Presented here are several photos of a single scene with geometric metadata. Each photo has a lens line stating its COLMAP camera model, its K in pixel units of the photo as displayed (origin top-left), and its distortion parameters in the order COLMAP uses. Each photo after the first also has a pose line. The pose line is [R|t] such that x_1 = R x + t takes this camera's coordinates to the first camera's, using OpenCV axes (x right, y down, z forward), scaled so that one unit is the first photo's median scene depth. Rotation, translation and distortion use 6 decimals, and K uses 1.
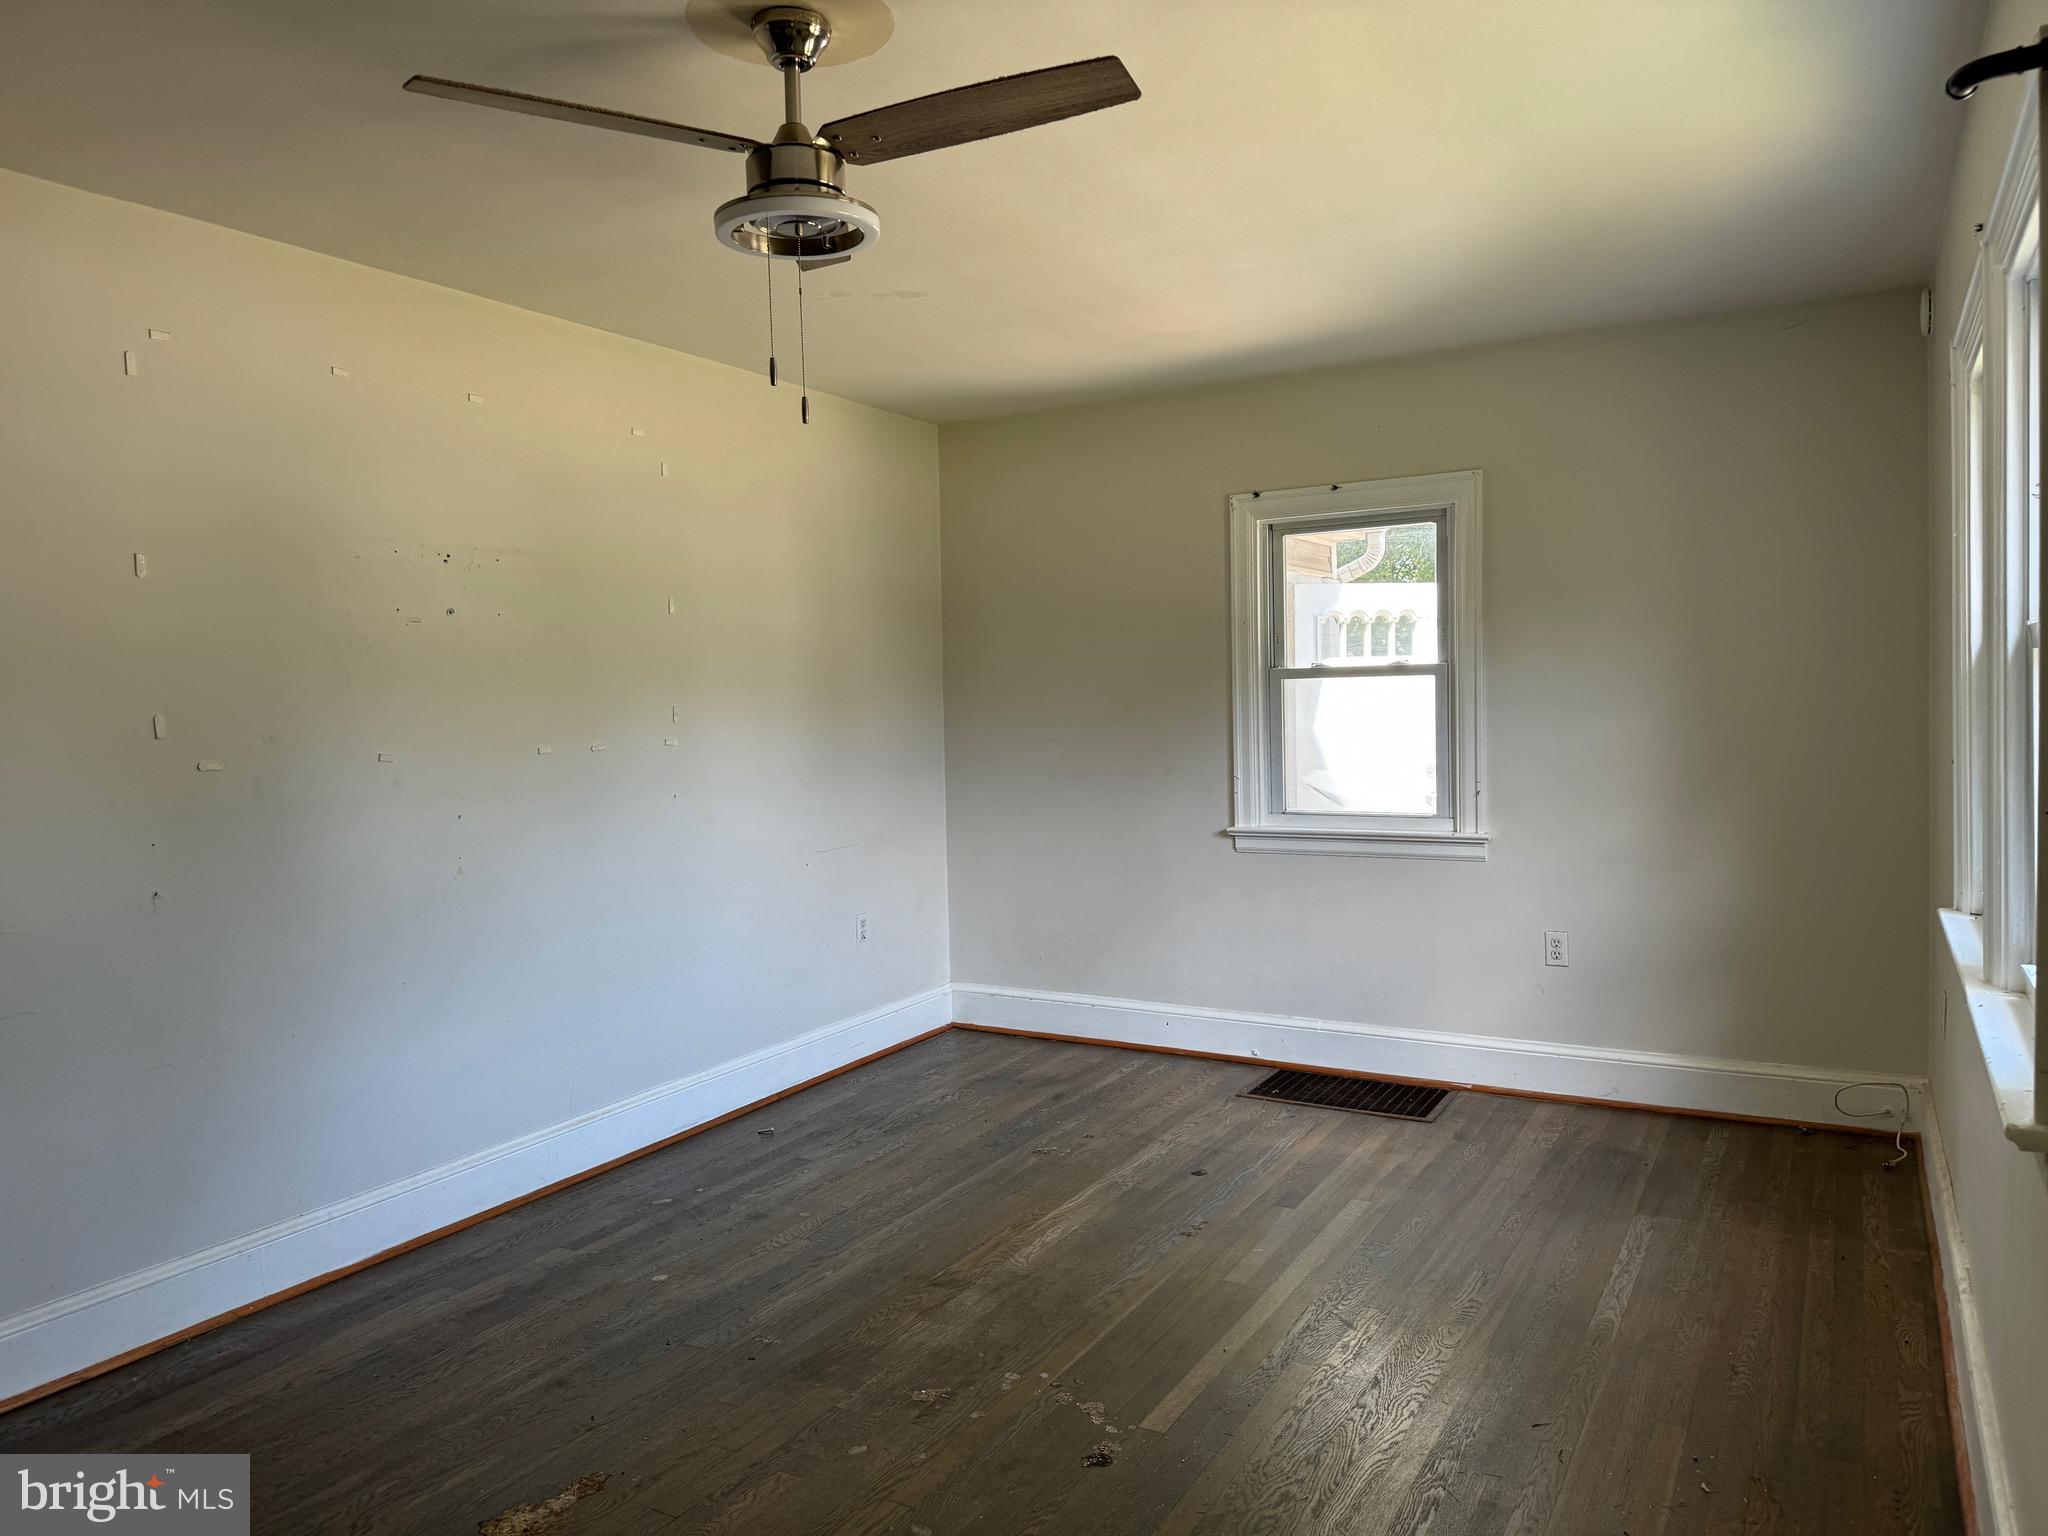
lens RADIAL K [[1446.4, 0, 1020.5], [0, 1446.4, 753.1], [0, 0, 1]] dist [0.101846, -0.009772]
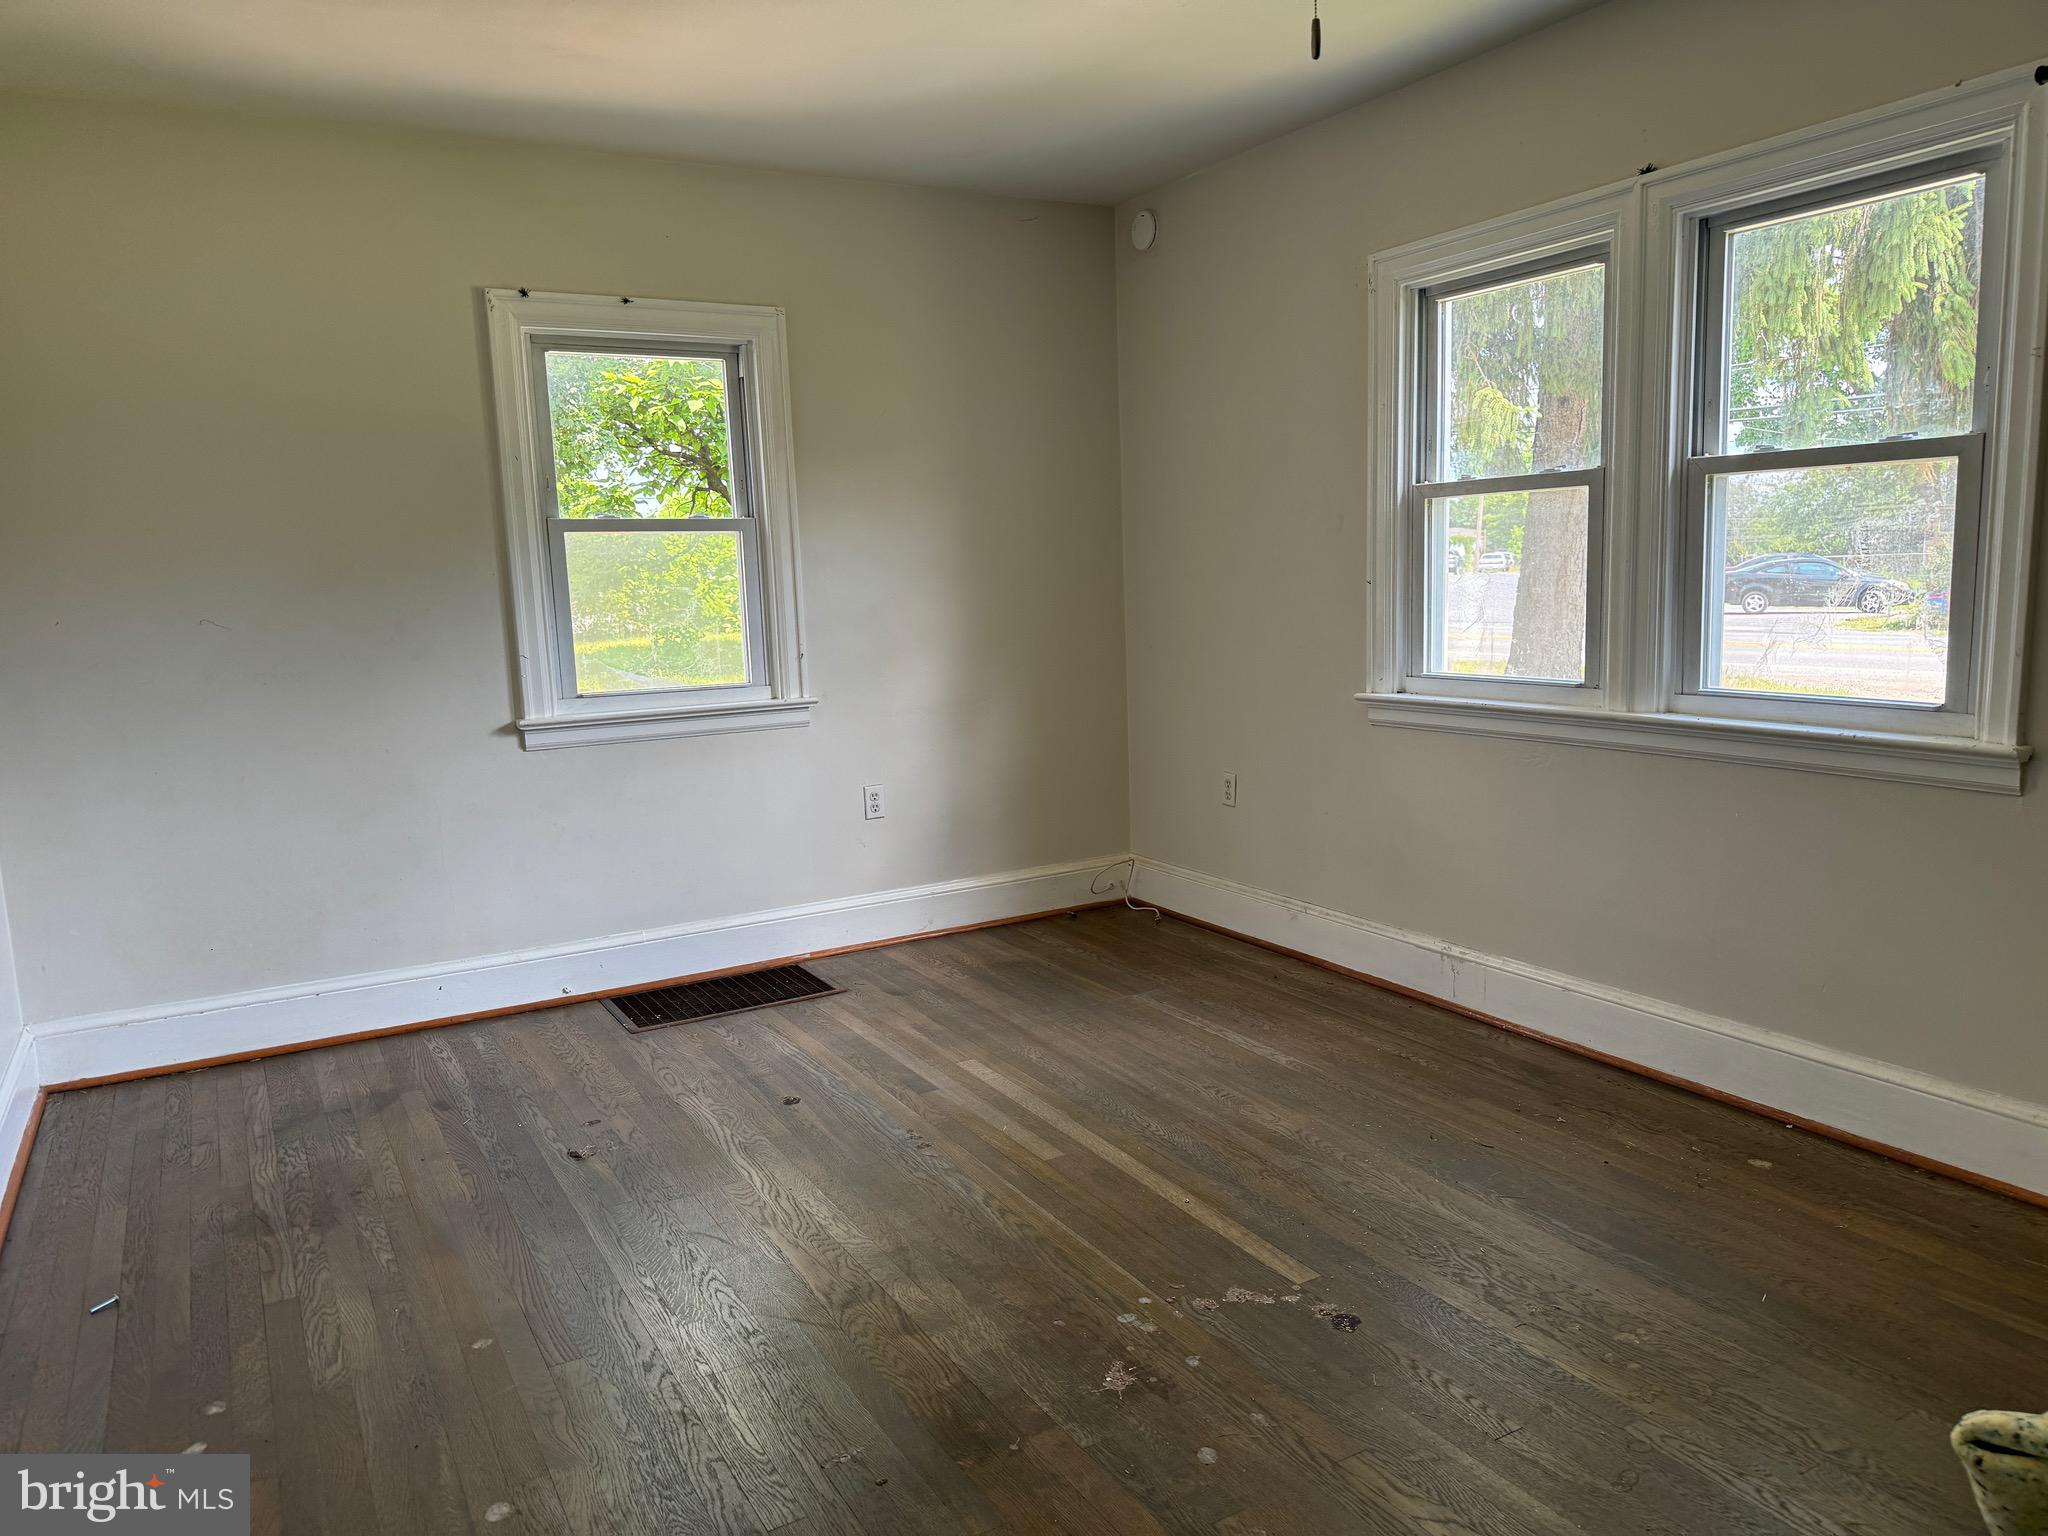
lens RADIAL K [[1446.4, 0, 1017.3], [0, 1446.4, 778.1], [0, 0, 1]] dist [0.101846, -0.009772]
pose [[0.520787, -0.122113, 0.844908, -0.429601], [0.061584, 0.992512, 0.105487, 0.015576], [-0.851462, -0.002904, 0.524408, 0.374606]]
